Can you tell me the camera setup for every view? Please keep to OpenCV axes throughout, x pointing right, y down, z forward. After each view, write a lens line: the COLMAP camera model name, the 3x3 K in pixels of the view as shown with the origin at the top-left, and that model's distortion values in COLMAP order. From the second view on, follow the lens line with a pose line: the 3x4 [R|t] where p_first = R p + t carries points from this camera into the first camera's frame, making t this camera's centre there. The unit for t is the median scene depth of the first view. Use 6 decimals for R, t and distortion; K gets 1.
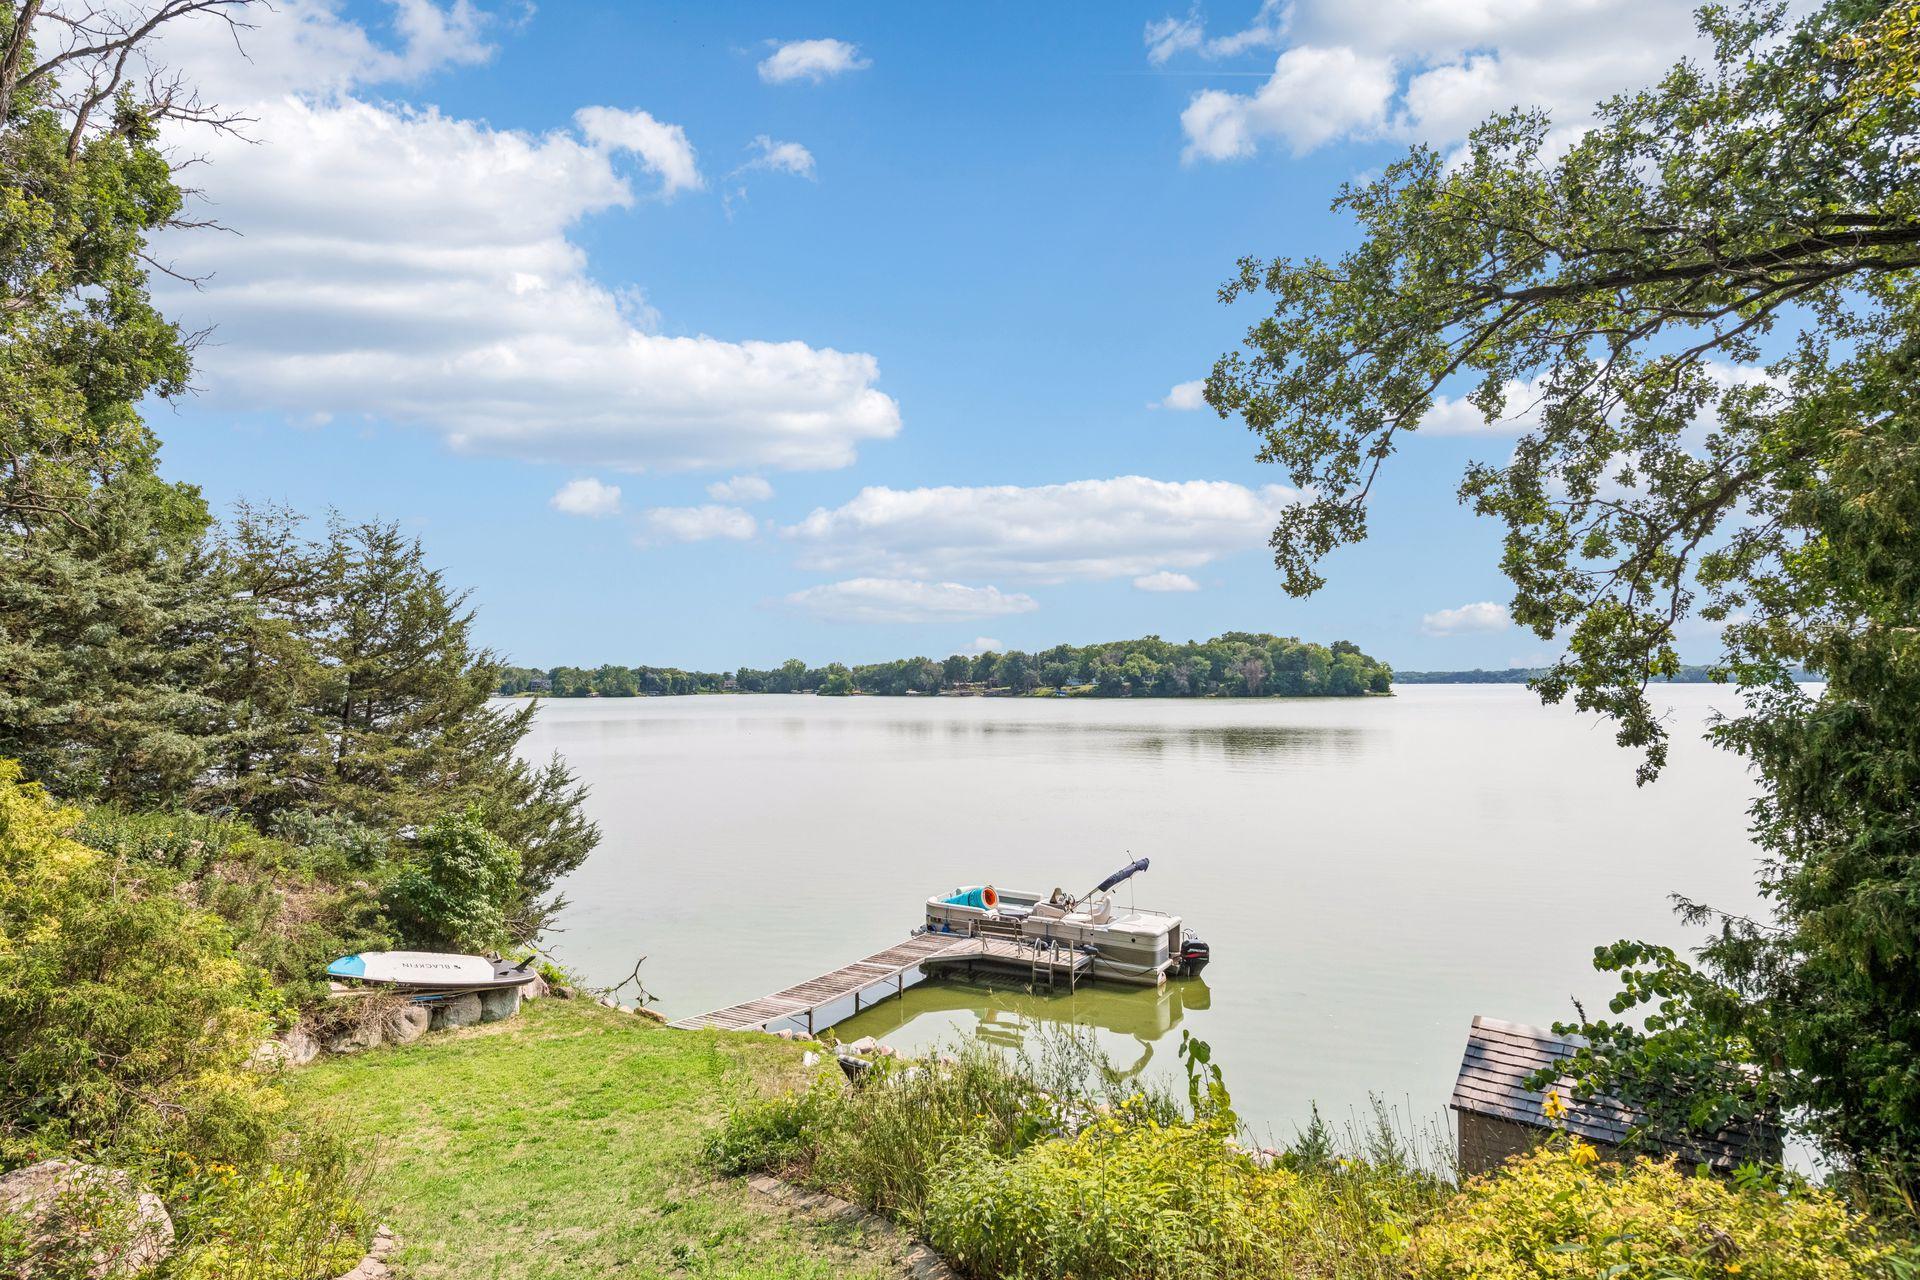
lens RADIAL K [[1036.0, 0, 960.0], [0, 1036.0, 640.0], [0, 0, 1]] dist [0.016693, -0.000502]
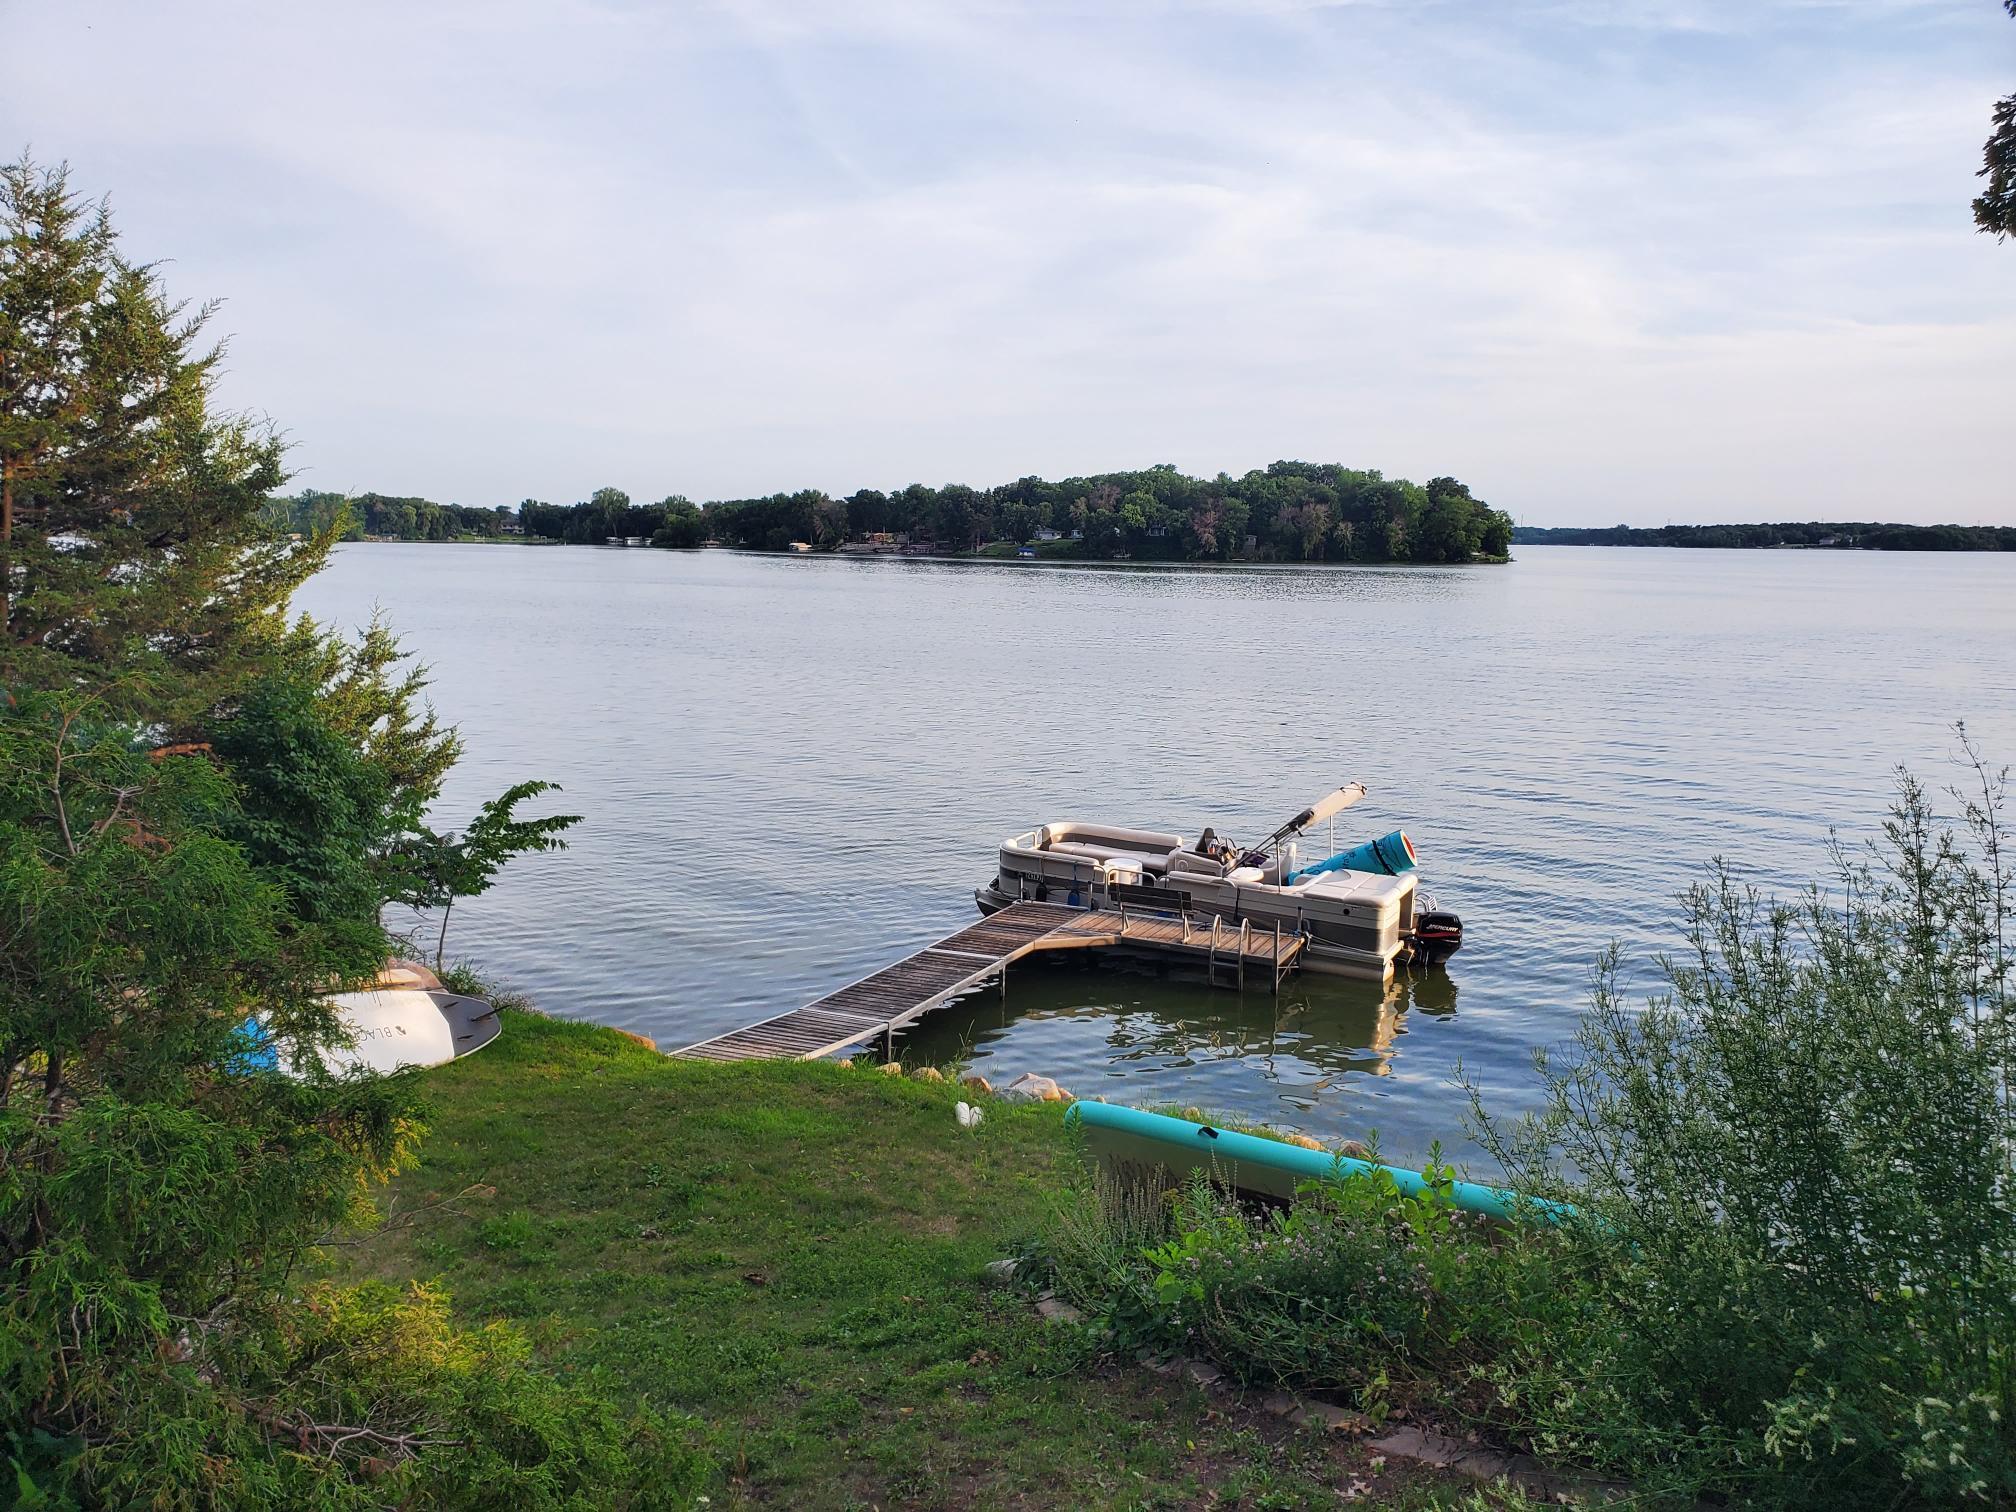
lens RADIAL K [[1538.8, 0, 992.1], [0, 1538.8, 762.1], [0, 0, 1]] dist [0.123938, -0.152104]
pose [[0.996458, 0.008090, 0.083697, -0.122374], [-0.023581, 0.982304, 0.185802, 0.024800], [-0.080712, -0.187118, 0.979016, 0.099392]]
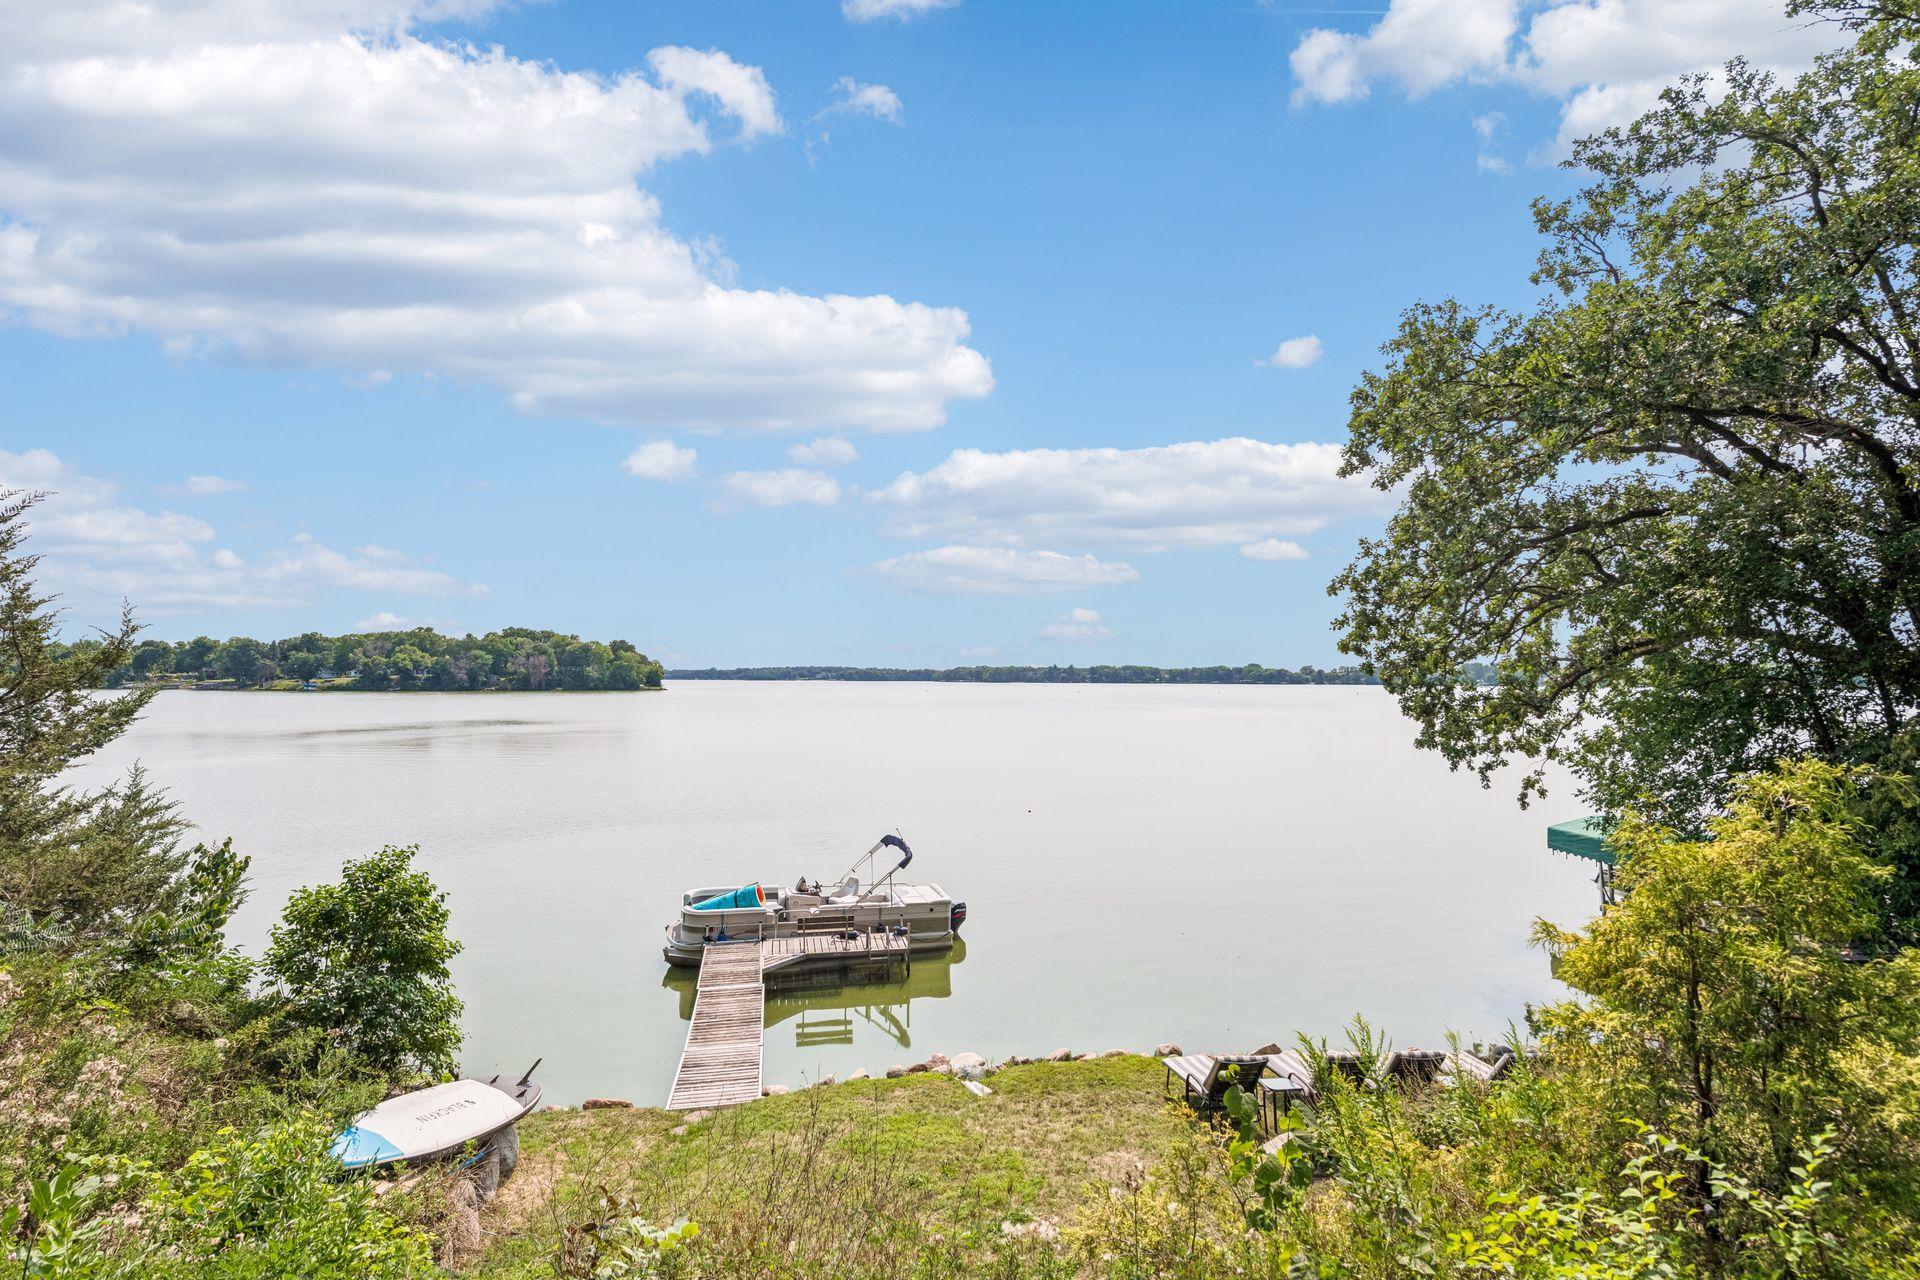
lens RADIAL K [[941.0, 0, 960.0], [0, 941.0, 640.0], [0, 0, 1]] dist [0.003626, -0.001280]
pose [[0.750642, 0.037677, 0.659634, -0.415948], [-0.037888, 0.999185, -0.013956, 0.020075], [-0.659622, -0.014516, 0.751457, 0.247013]]
